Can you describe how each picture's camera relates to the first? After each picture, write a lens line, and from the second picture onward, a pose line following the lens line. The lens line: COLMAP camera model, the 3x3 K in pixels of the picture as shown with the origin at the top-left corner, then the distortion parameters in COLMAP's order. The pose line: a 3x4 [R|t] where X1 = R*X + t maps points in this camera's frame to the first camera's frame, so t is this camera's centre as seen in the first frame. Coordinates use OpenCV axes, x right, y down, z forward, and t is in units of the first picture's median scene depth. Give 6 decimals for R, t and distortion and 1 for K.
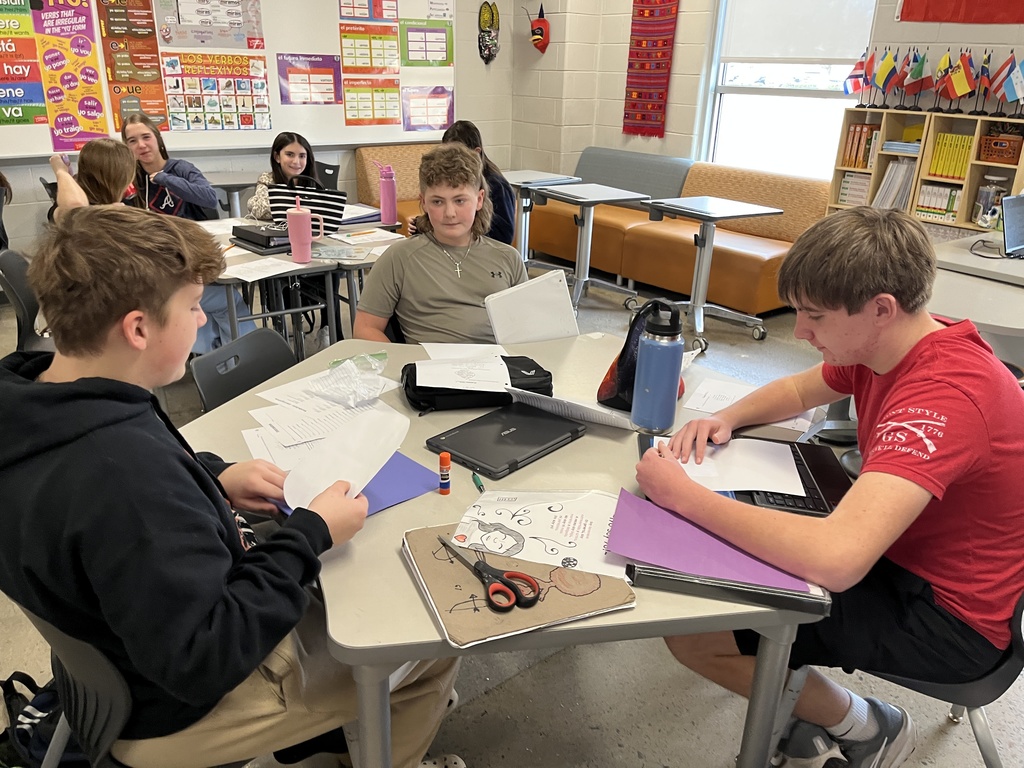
lens RADIAL K [[769.5, 0, 500.9], [0, 769.5, 390.5], [0, 0, 1]] dist [0.081952, -0.109283]
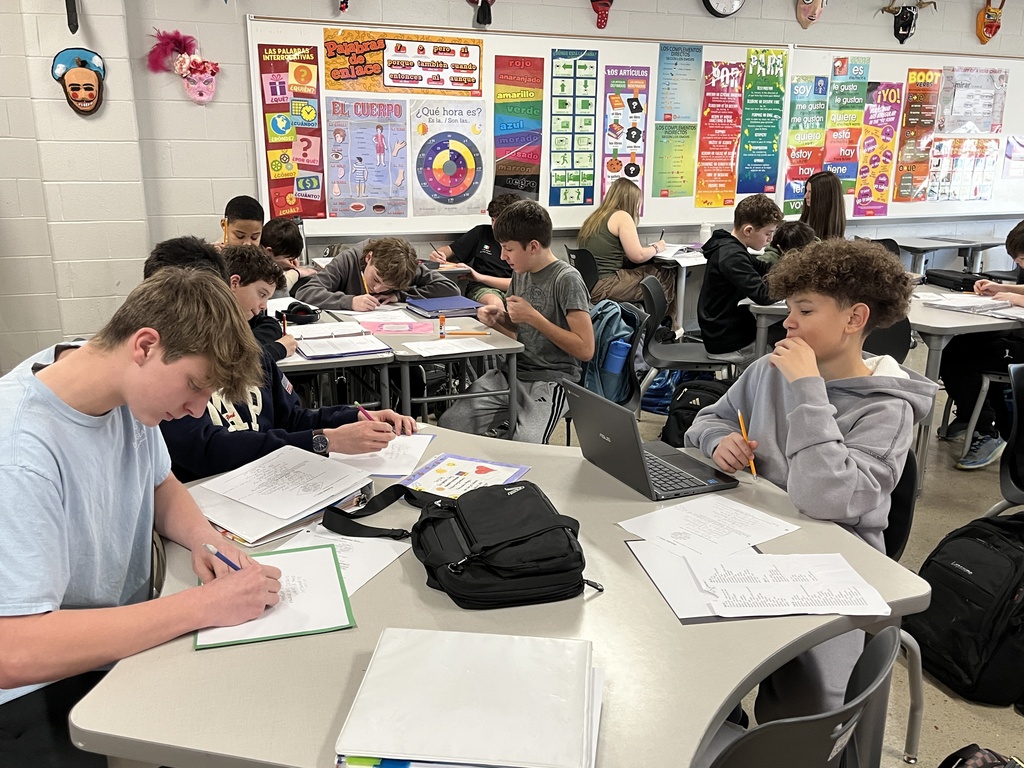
lens RADIAL K [[887.4, 0, 504.0], [0, 887.4, 381.6], [0, 0, 1]] dist [0.042845, -0.024916]
pose [[0.966454, 0.057981, -0.250210, -0.724391], [-0.089601, 0.989095, -0.116885, 0.162541], [0.240704, 0.135383, 0.961110, -0.444856]]
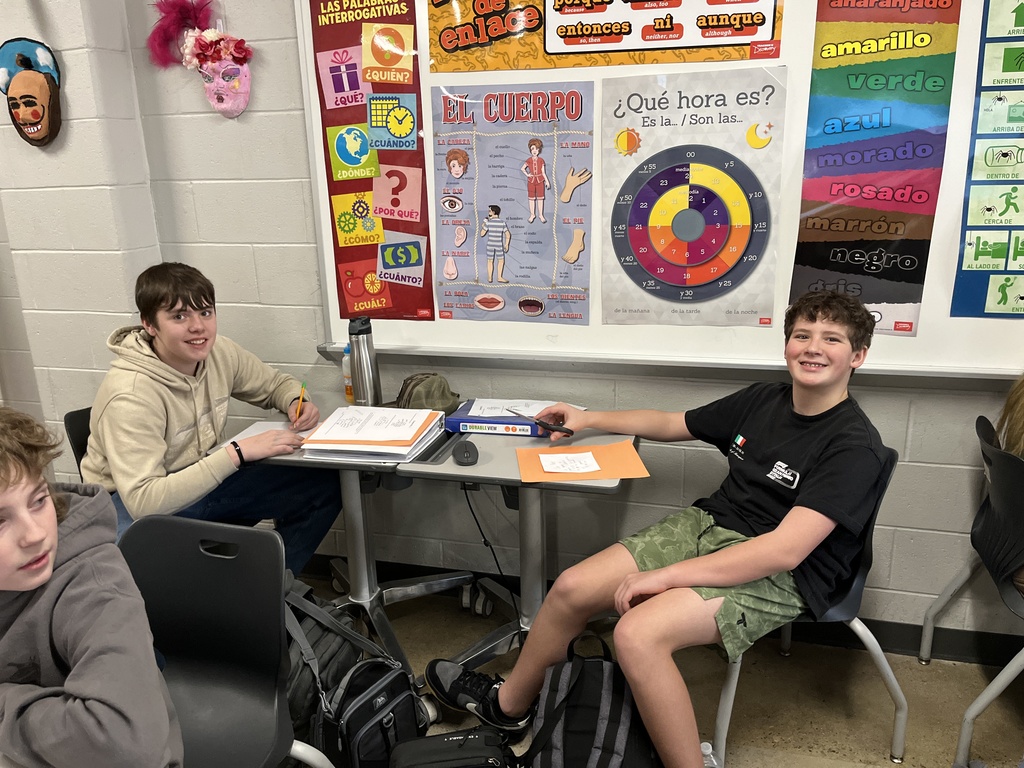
lens RADIAL K [[769.5, 0, 517.9], [0, 769.5, 379.9], [0, 0, 1]] dist [0.081952, -0.109283]
pose [[0.614600, 0.184686, -0.766914, -0.790150], [-0.265961, 0.963797, 0.018959, -0.127859], [0.742651, 0.192317, 0.641470, 0.244227]]
